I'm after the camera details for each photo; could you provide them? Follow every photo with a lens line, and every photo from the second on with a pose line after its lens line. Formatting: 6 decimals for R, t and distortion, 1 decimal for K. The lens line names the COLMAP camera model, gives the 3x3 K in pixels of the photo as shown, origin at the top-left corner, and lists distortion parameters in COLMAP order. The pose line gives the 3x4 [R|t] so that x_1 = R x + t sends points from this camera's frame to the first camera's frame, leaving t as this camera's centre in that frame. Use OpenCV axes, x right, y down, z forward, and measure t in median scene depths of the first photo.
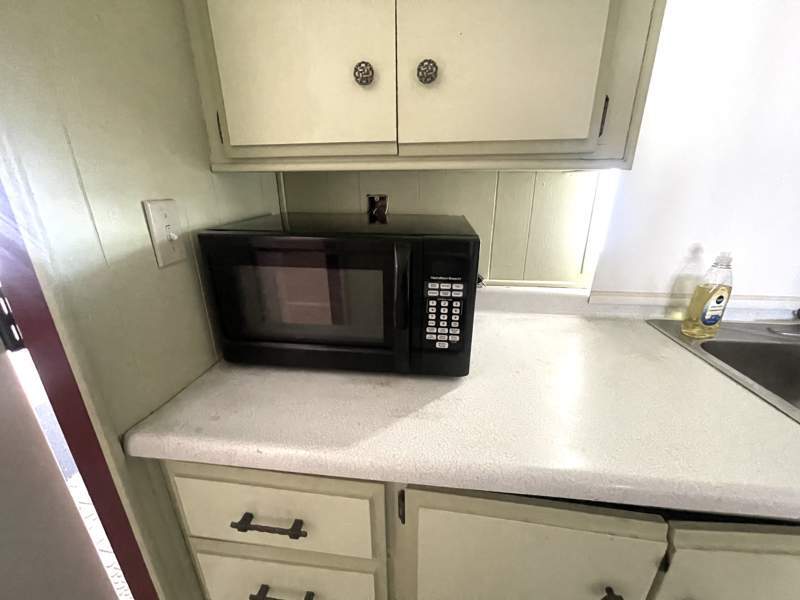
lens RADIAL K [[321.8, 0, 396.4], [0, 321.8, 298.8], [0, 0, 1]] dist [-0.005571, 0.001787]
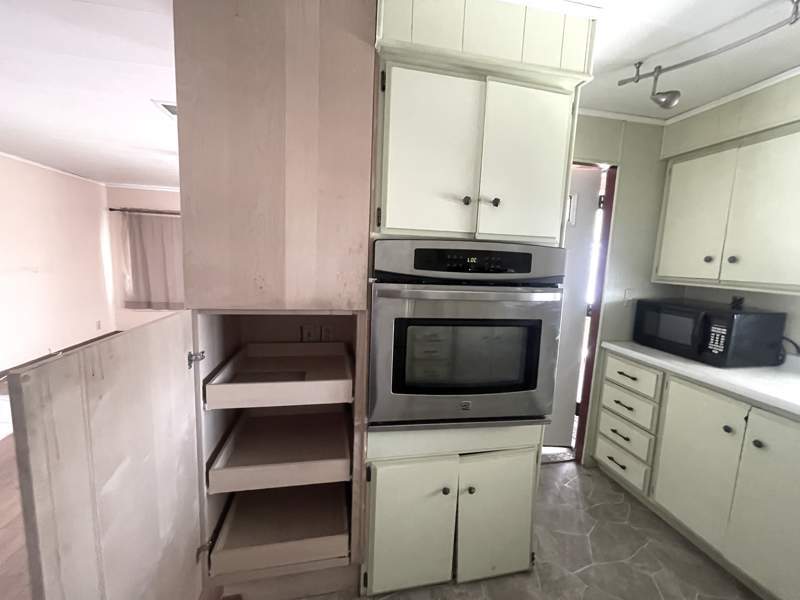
lens RADIAL K [[321.8, 0, 398.3], [0, 321.8, 296.9], [0, 0, 1]] dist [-0.005571, 0.001787]
pose [[0.297590, 0.133972, -0.945247, 1.880605], [-0.354308, 0.934894, 0.020958, 0.616984], [0.886513, 0.328672, 0.325683, -2.429280]]
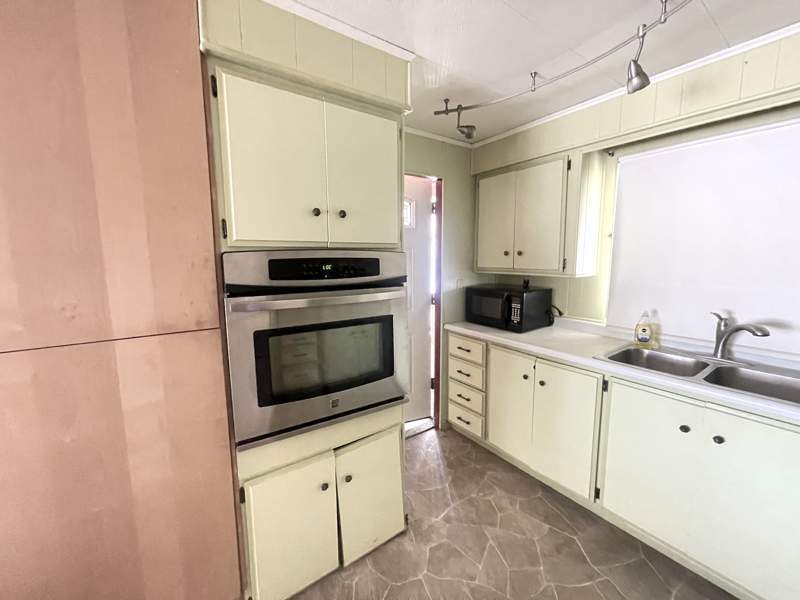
lens RADIAL K [[321.8, 0, 397.7], [0, 321.8, 298.6], [0, 0, 1]] dist [-0.005571, 0.001787]
pose [[0.658264, 0.096772, -0.746541, 2.013817], [-0.244618, 0.965382, -0.090552, 0.563353], [0.711934, 0.242225, 0.659148, -2.467845]]
